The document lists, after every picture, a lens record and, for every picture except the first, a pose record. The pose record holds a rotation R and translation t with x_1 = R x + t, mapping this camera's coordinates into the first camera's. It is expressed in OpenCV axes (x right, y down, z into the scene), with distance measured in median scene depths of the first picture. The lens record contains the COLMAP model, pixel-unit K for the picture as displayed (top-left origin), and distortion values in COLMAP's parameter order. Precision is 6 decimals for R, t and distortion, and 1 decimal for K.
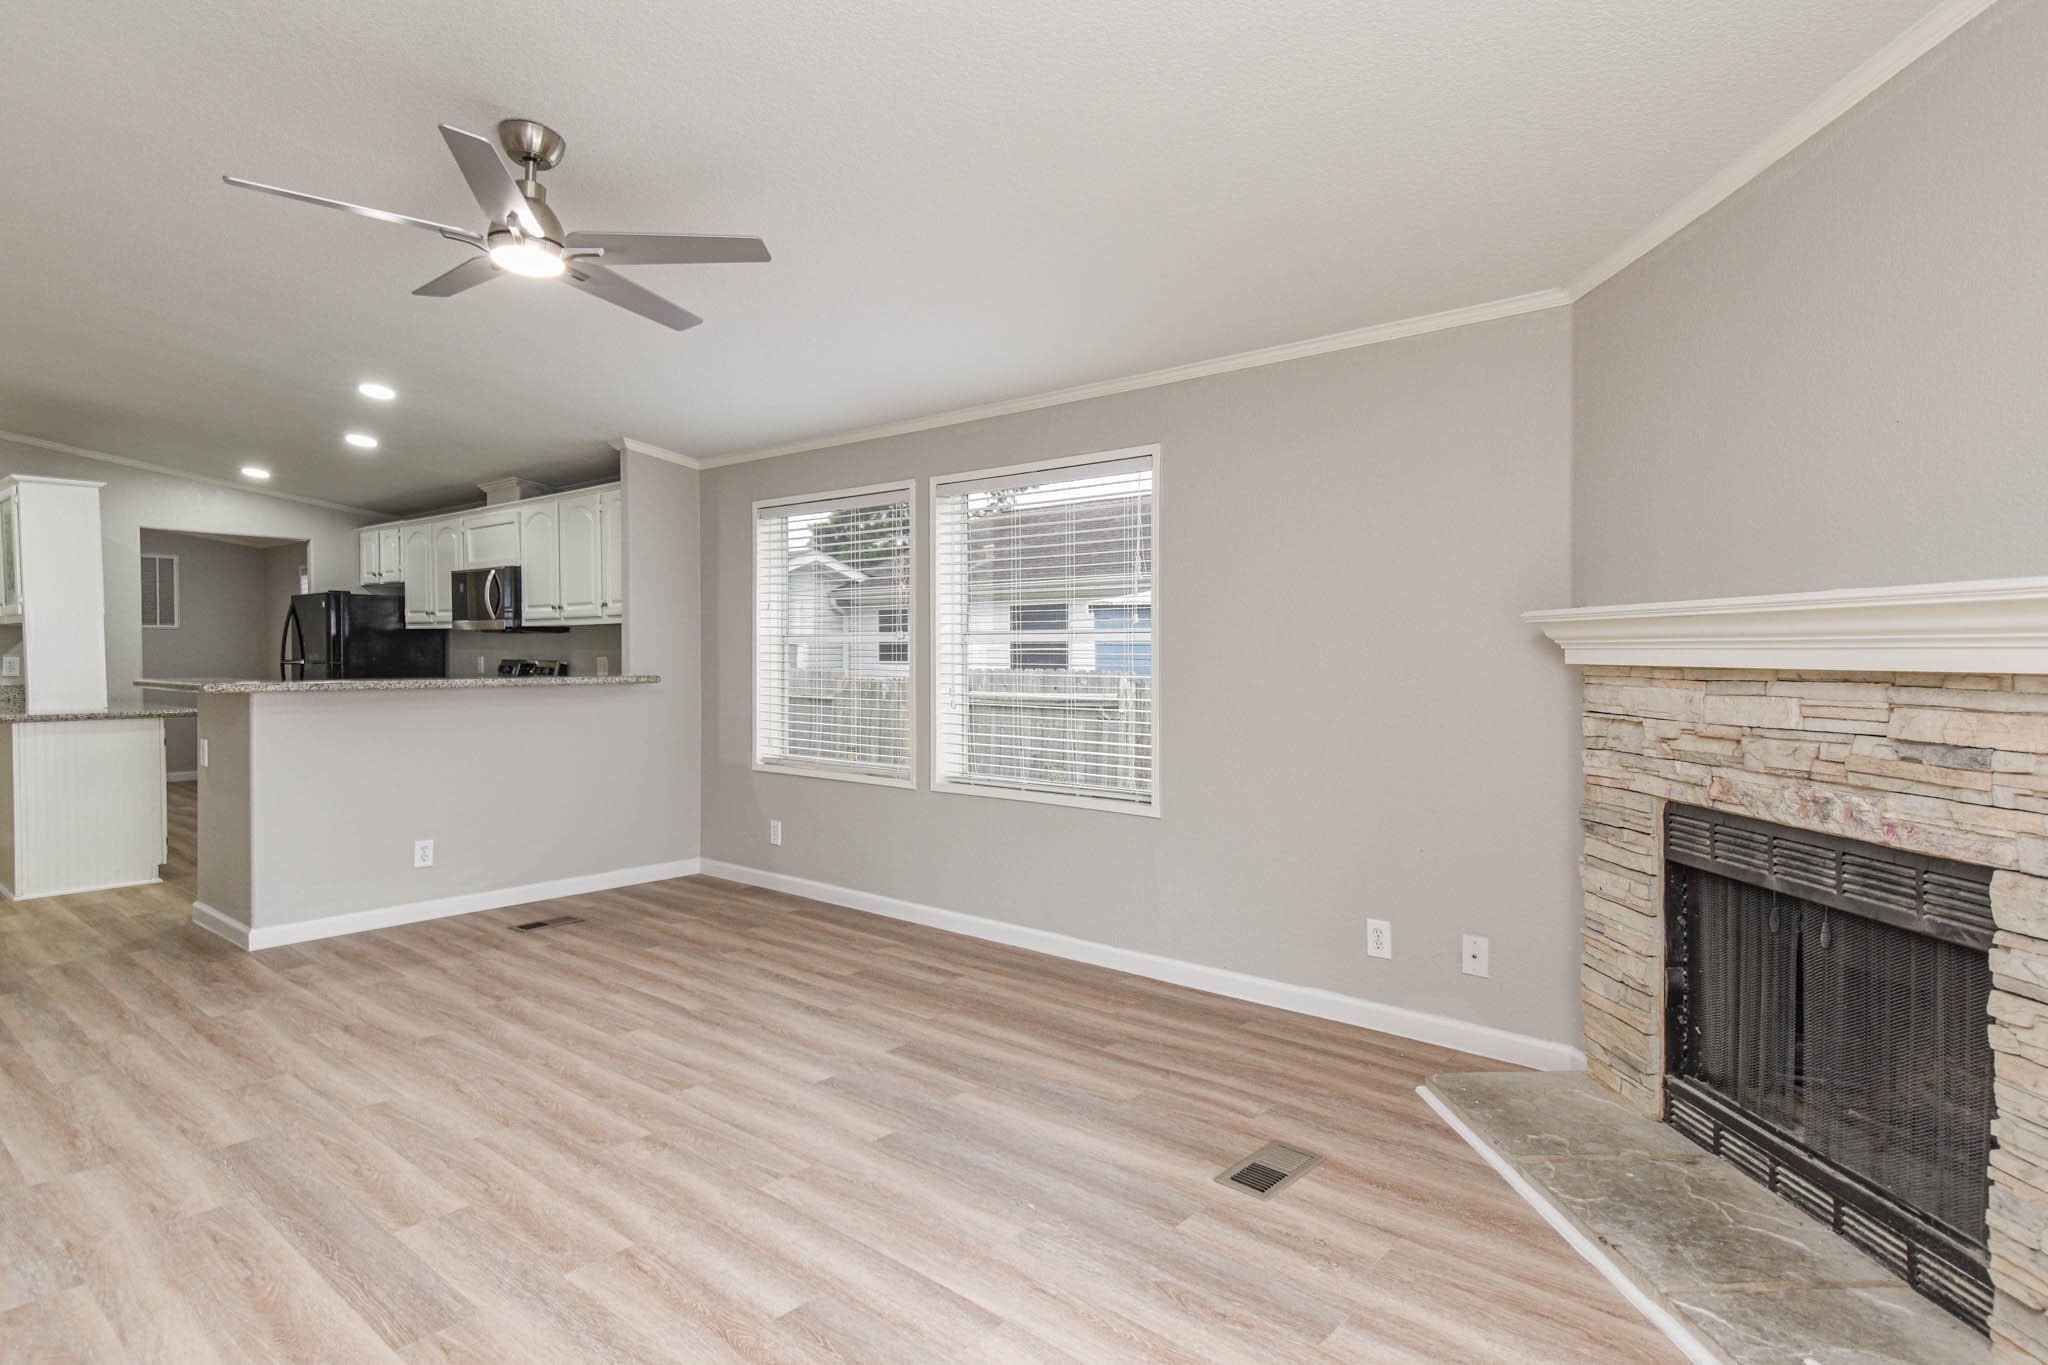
lens RADIAL K [[1090.6, 0, 1021.2], [0, 1090.6, 652.4], [0, 0, 1]] dist [0.039668, -0.010934]
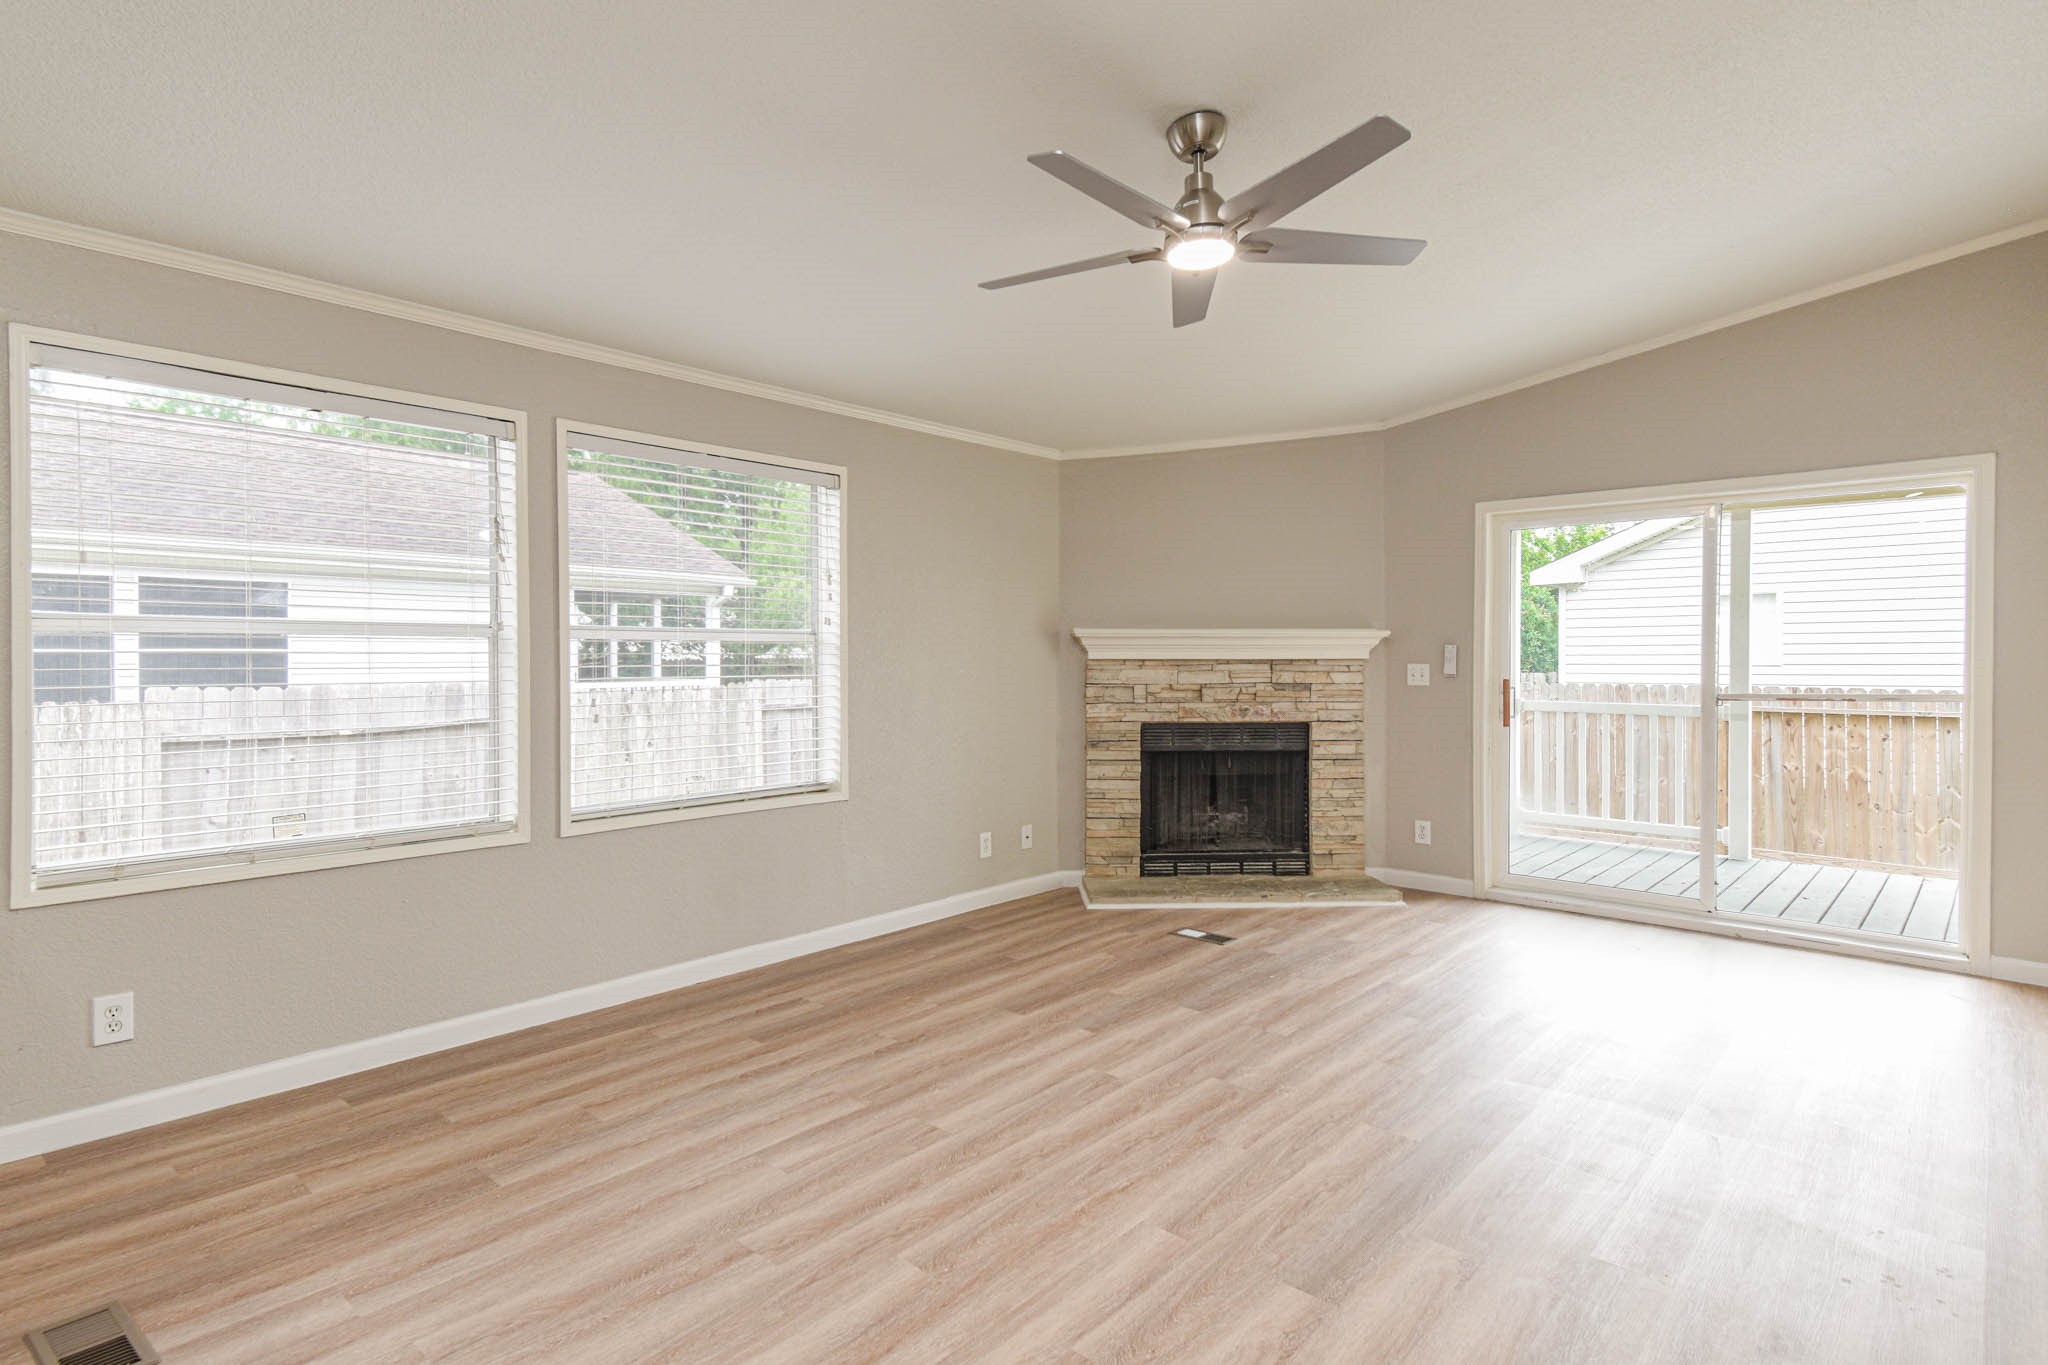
lens RADIAL K [[1090.6, 0, 1033.0], [0, 1090.6, 663.4], [0, 0, 1]] dist [0.039668, -0.010934]
pose [[0.004491, -0.010980, 0.999930, -1.165877], [0.000049, 0.999940, 0.010980, -0.001376], [-0.999990, -0.000001, 0.004491, 0.942051]]
